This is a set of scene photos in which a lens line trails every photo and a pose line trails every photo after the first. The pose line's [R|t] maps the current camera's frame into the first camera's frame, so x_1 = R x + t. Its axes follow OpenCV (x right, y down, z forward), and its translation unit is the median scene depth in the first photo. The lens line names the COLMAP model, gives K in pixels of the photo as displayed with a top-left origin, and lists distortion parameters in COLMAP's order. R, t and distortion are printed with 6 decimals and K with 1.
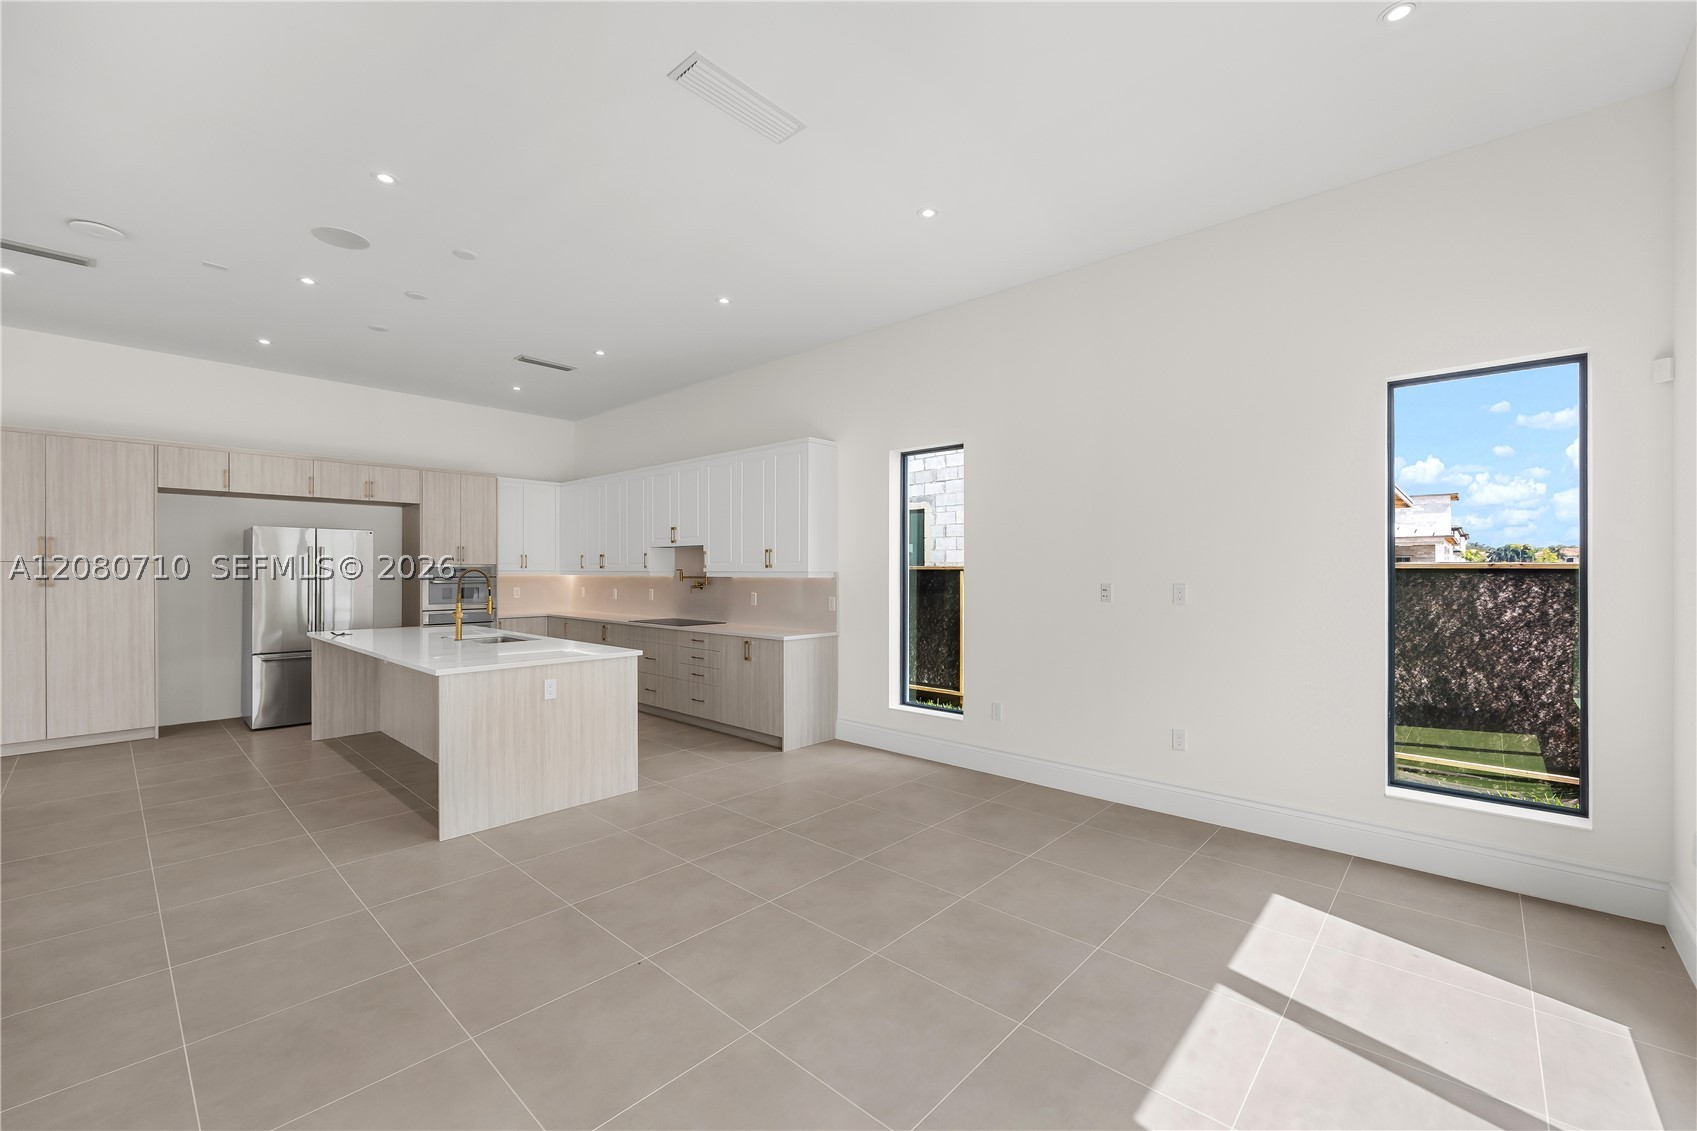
lens RADIAL K [[697.0, 0, 861.1], [0, 697.0, 573.9], [0, 0, 1]] dist [-0.004090, 0.000667]
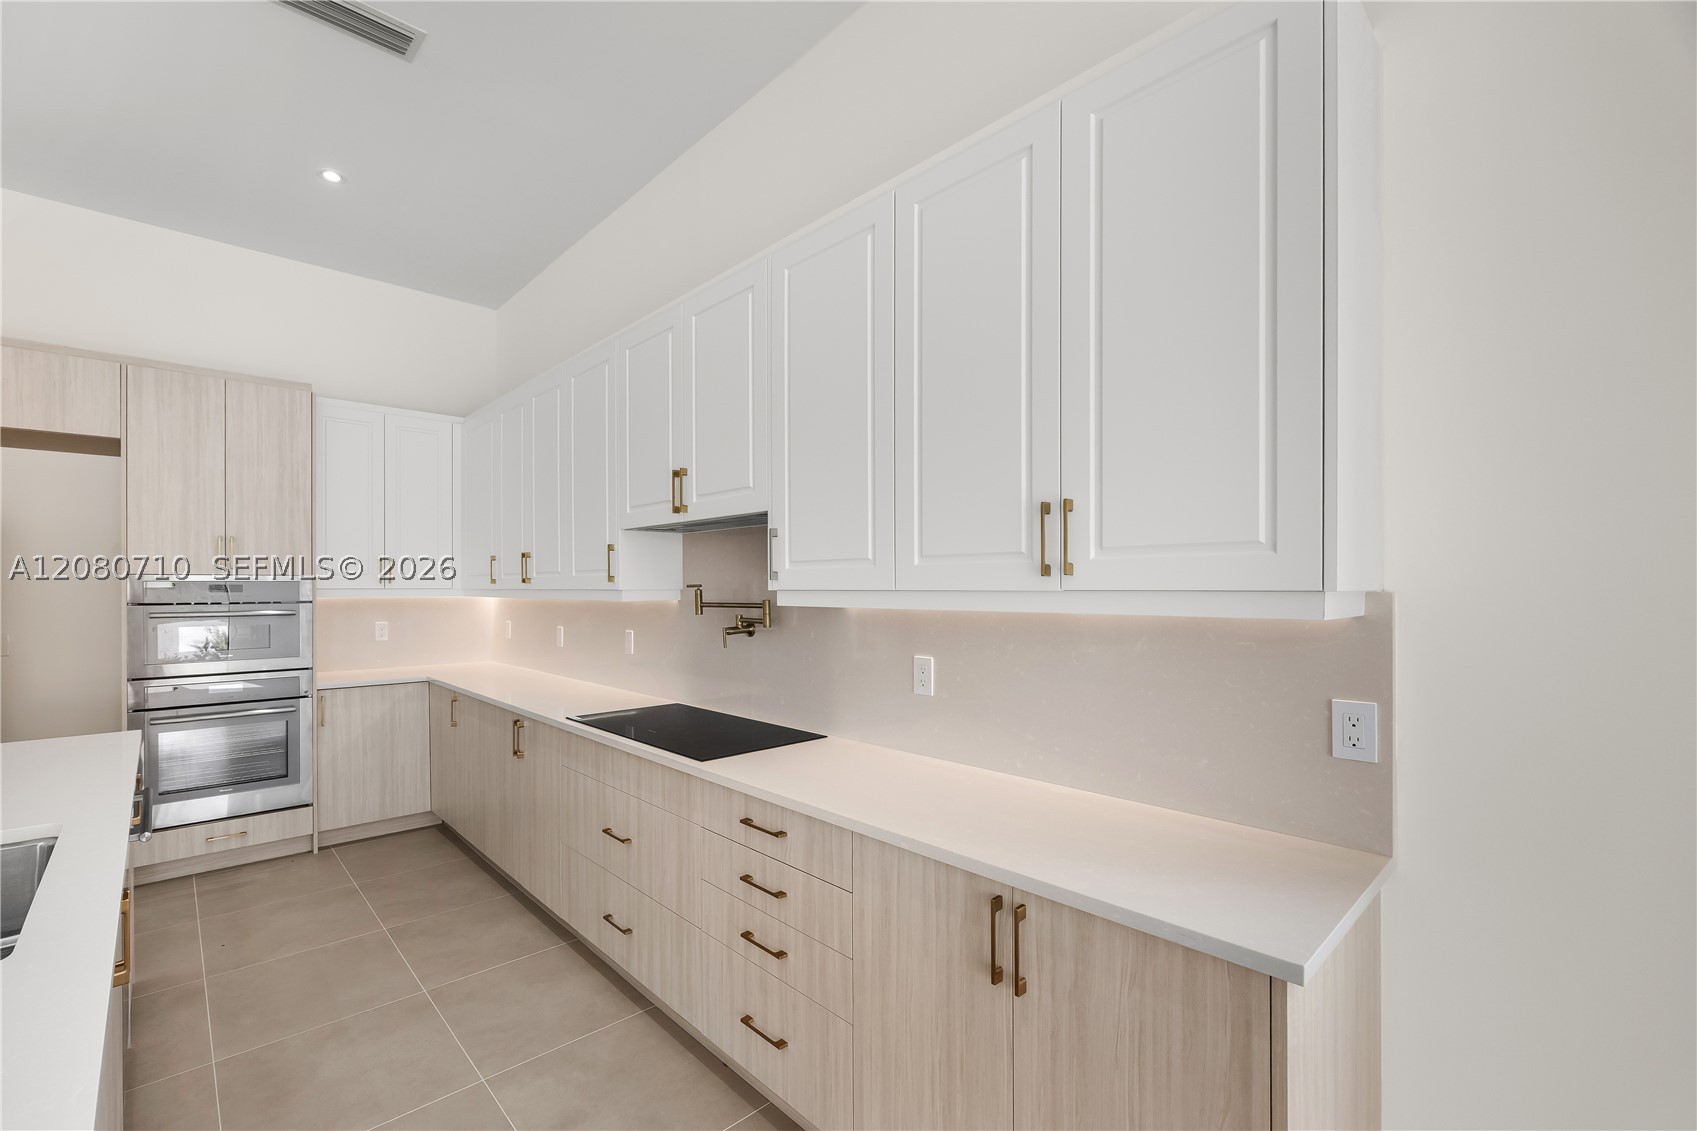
lens RADIAL K [[718.6, 0, 790.4], [0, 718.6, 590.8], [0, 0, 1]] dist [-0.004388, 0.000044]
pose [[0.994349, -0.002740, -0.106124, -0.163276], [0.002918, 0.999995, 0.001521, -0.003520], [0.106119, -0.001822, 0.994352, 0.601033]]
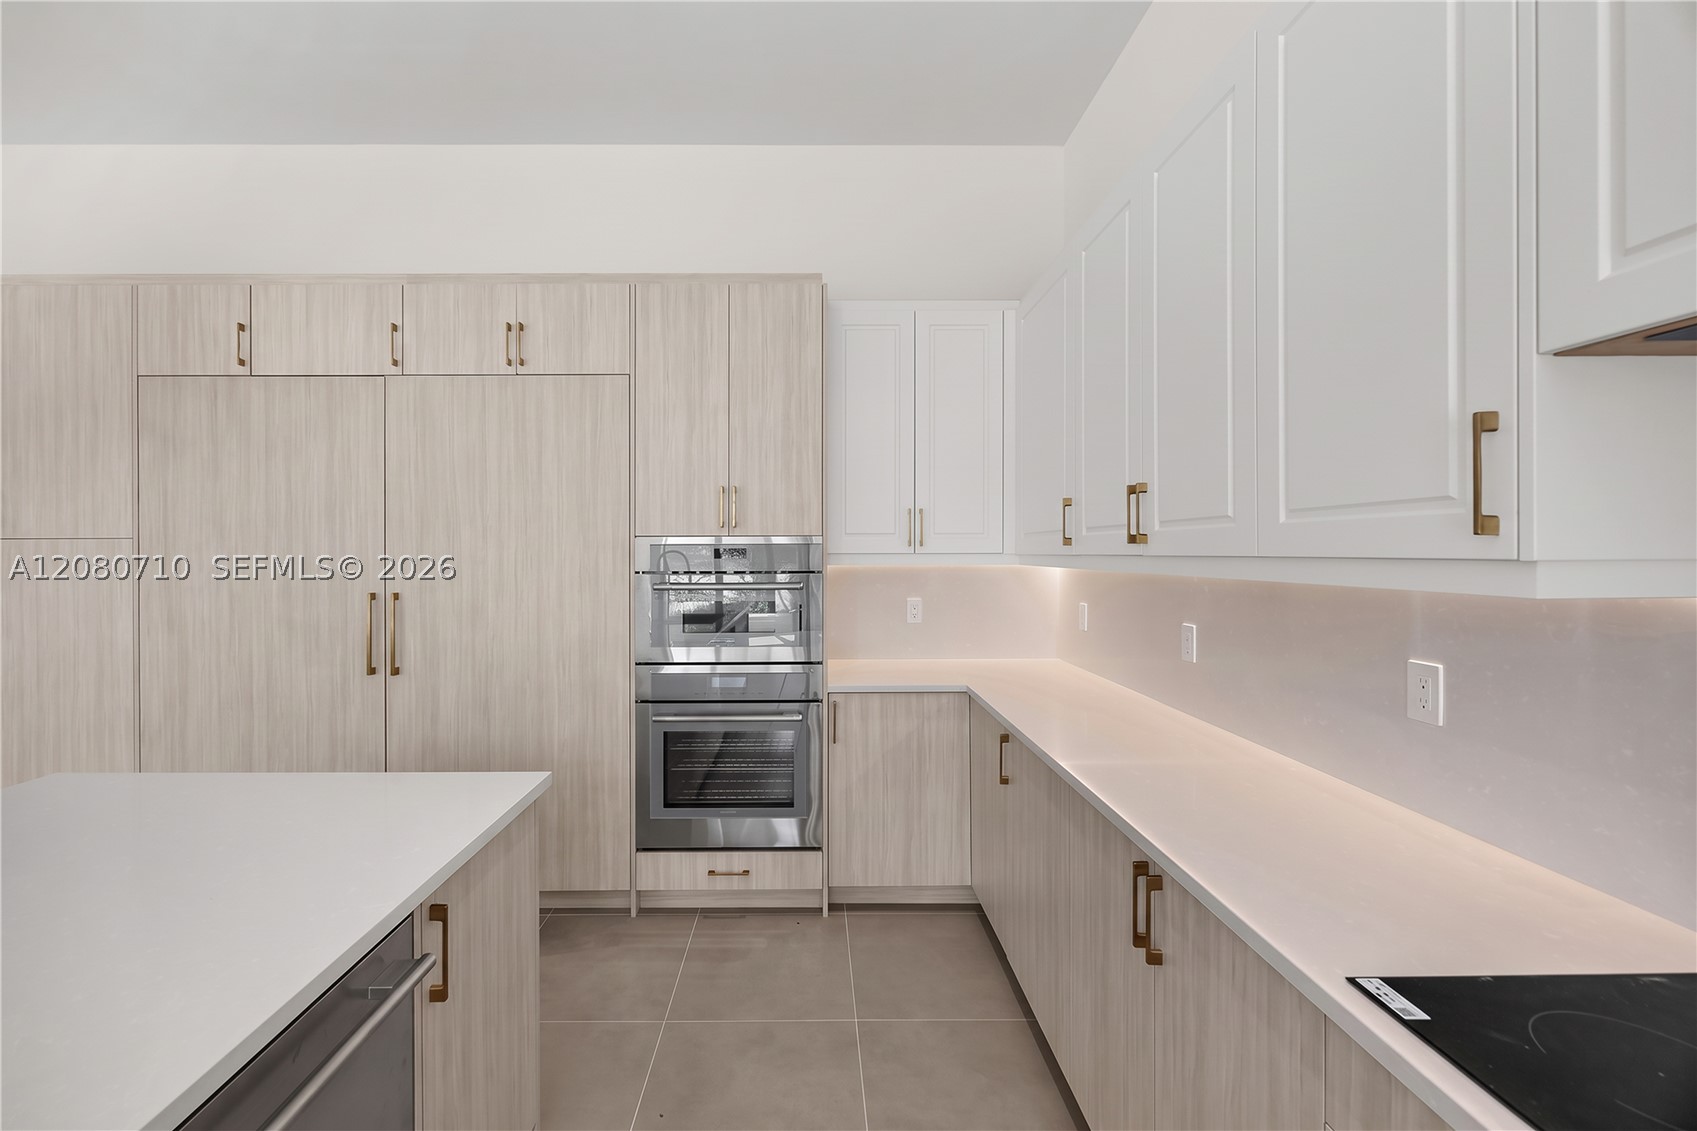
lens RADIAL K [[697.0, 0, 817.1], [0, 697.0, 552.2], [0, 0, 1]] dist [-0.004090, 0.000667]
pose [[0.690678, -0.002074, -0.723160, -0.301754], [-0.000444, 0.999994, -0.003292, -0.004613], [0.723162, 0.002595, 0.690673, 0.829794]]
